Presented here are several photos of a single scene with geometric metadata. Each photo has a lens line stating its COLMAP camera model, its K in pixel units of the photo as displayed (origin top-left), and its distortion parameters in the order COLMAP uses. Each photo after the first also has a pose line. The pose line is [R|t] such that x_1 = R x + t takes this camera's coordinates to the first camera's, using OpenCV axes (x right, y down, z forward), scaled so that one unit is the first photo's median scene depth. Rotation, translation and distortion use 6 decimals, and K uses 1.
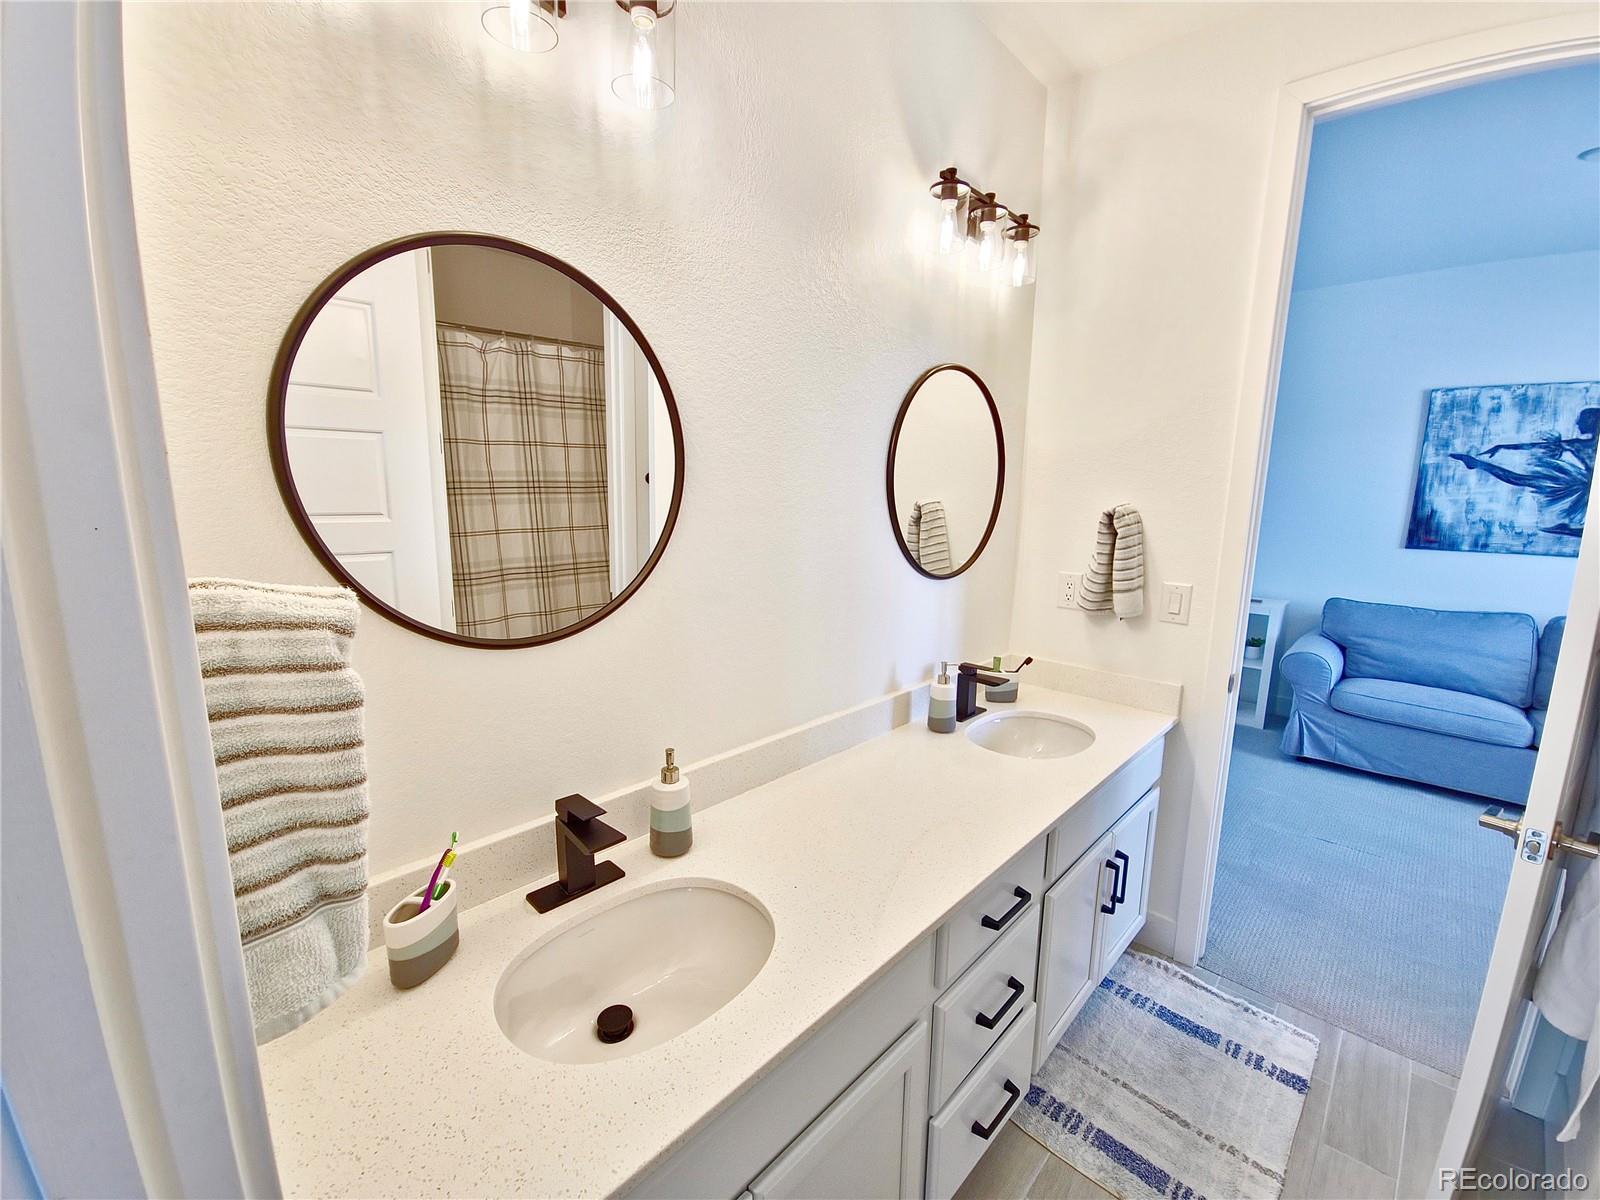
lens RADIAL K [[653.7, 0, 796.2], [0, 653.7, 601.5], [0, 0, 1]] dist [-0.004595, -0.000690]
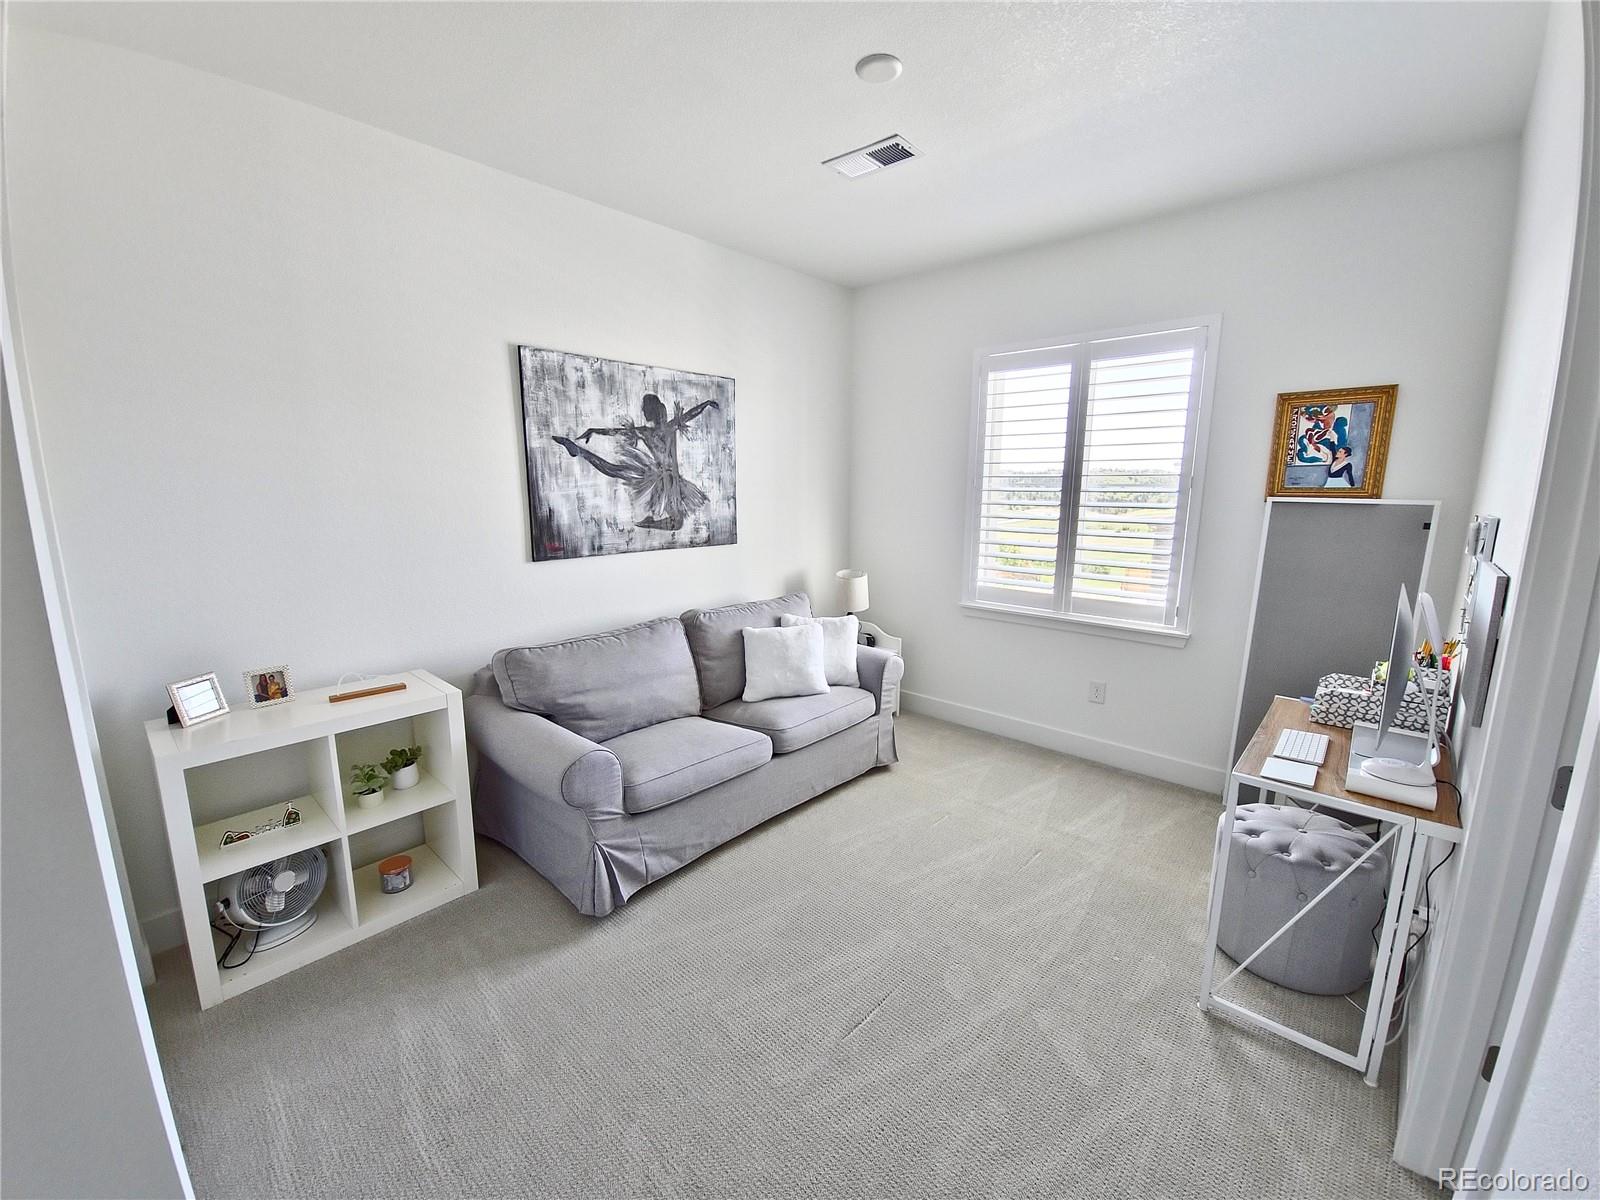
lens RADIAL K [[653.7, 0, 792.5], [0, 653.7, 605.8], [0, 0, 1]] dist [-0.004595, -0.000690]
pose [[-0.019415, -0.193811, 0.980847, 0.207001], [0.179347, 0.964444, 0.194119, -0.137351], [-0.983594, 0.179681, 0.016035, 0.773567]]
